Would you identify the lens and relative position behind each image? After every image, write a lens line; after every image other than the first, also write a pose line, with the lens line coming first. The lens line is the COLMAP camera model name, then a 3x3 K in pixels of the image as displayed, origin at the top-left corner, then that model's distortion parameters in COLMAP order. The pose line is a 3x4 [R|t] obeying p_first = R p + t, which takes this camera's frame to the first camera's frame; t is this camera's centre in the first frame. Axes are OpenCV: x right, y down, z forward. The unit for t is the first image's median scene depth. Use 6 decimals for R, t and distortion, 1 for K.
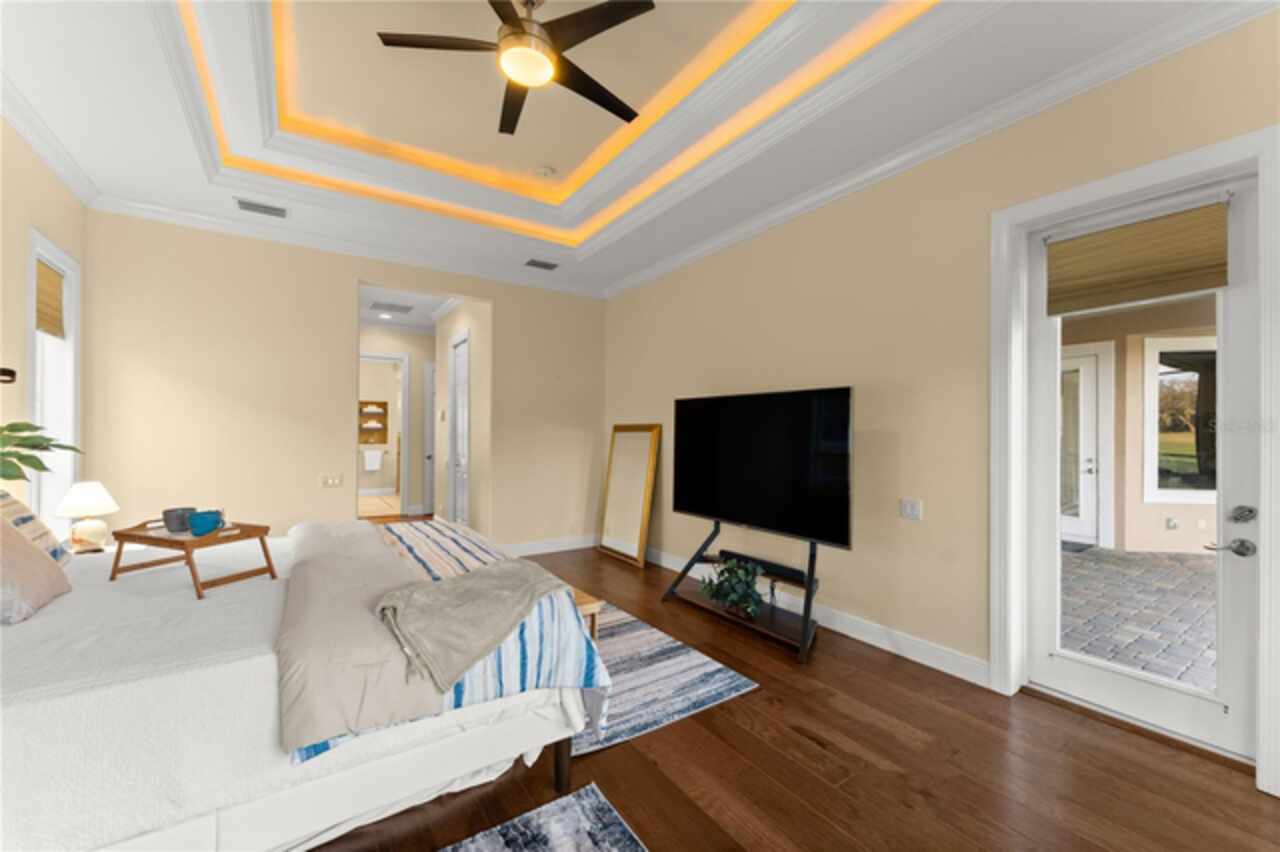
lens RADIAL K [[519.5, 0, 640.5], [0, 519.5, 428.3], [0, 0, 1]] dist [0.000460, 0.000034]
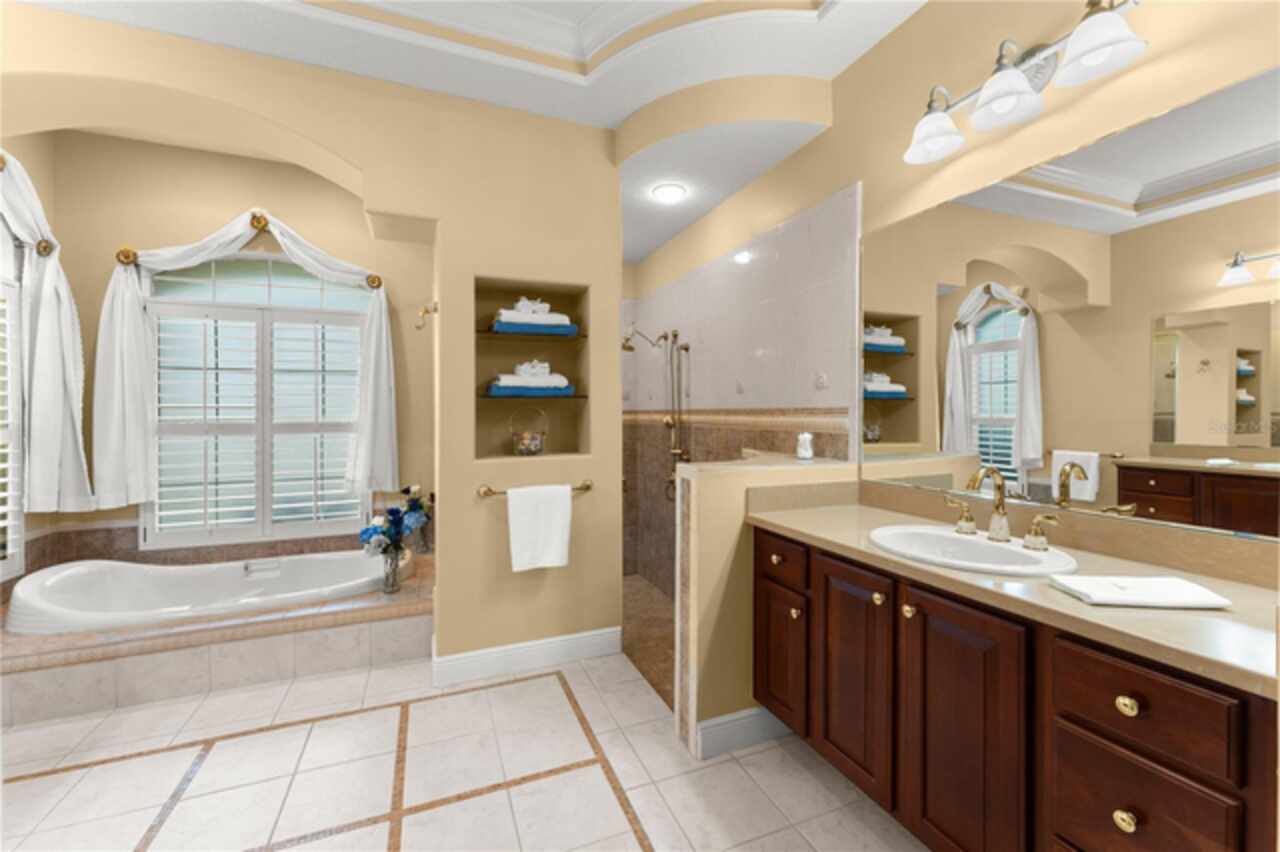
lens RADIAL K [[519.5, 0, 638.4], [0, 519.5, 420.7], [0, 0, 1]] dist [0.000460, 0.000034]
pose [[0.982695, -0.000573, -0.185229, -0.421311], [0.002769, 0.999929, 0.011597, 0.010980], [0.185209, -0.011909, 0.982627, 0.767157]]
